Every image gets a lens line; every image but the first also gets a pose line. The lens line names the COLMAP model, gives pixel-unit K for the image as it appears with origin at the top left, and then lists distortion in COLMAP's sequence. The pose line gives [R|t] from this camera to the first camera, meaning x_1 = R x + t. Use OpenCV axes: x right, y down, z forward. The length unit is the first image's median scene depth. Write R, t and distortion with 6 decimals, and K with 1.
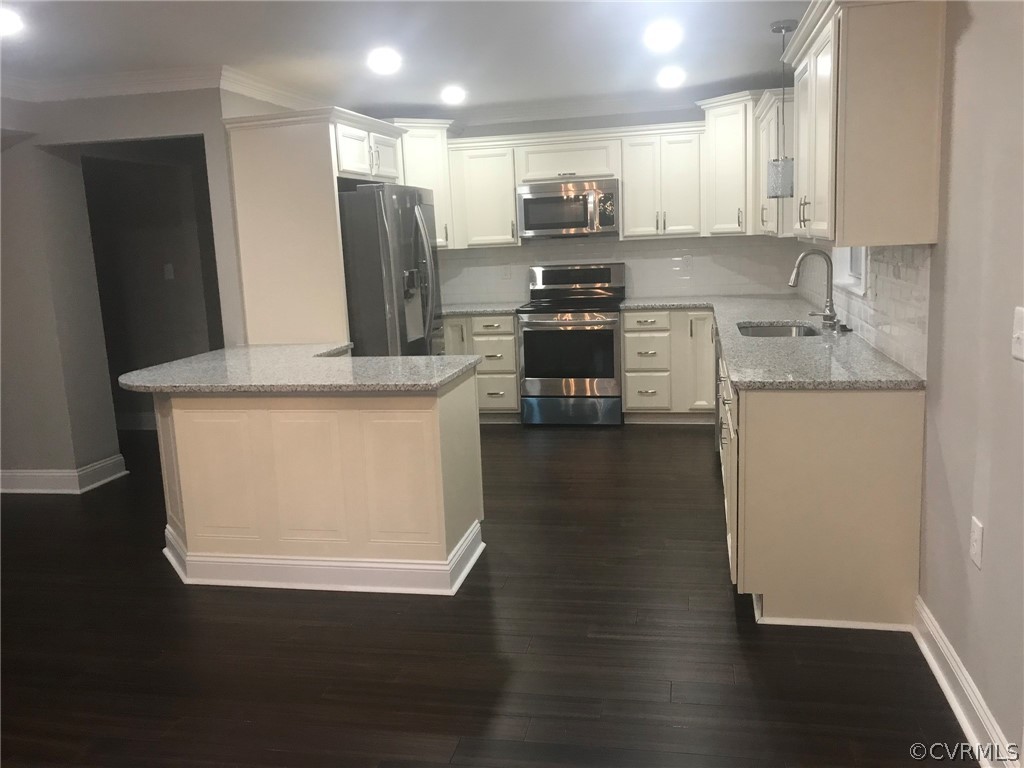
lens RADIAL K [[871.0, 0, 510.5], [0, 871.0, 379.4], [0, 0, 1]] dist [0.053053, -0.010898]
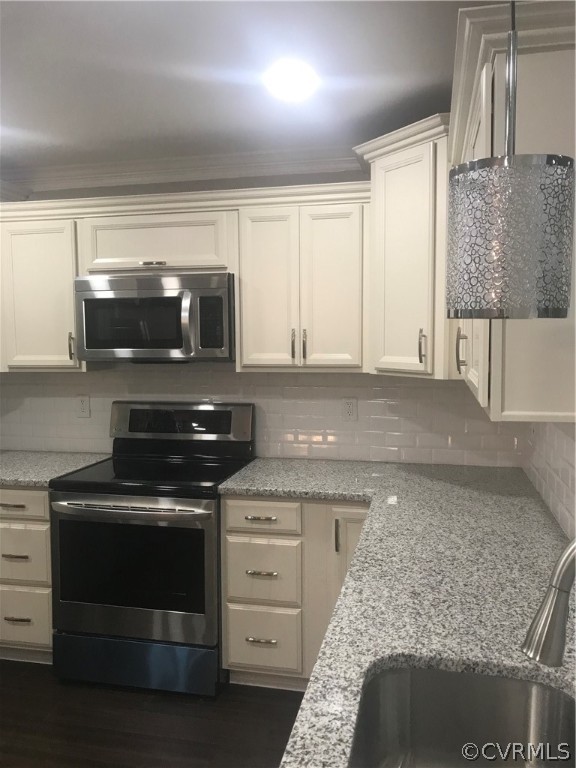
lens RADIAL K [[653.3, 0, 288.0], [0, 653.3, 384.0], [0, 0, 1]] dist [0.053053, -0.010898]
pose [[0.999237, 0.037947, -0.009223, 0.170470], [-0.038597, 0.995609, -0.085282, -0.115311], [0.005946, 0.085573, 0.996314, 0.553746]]
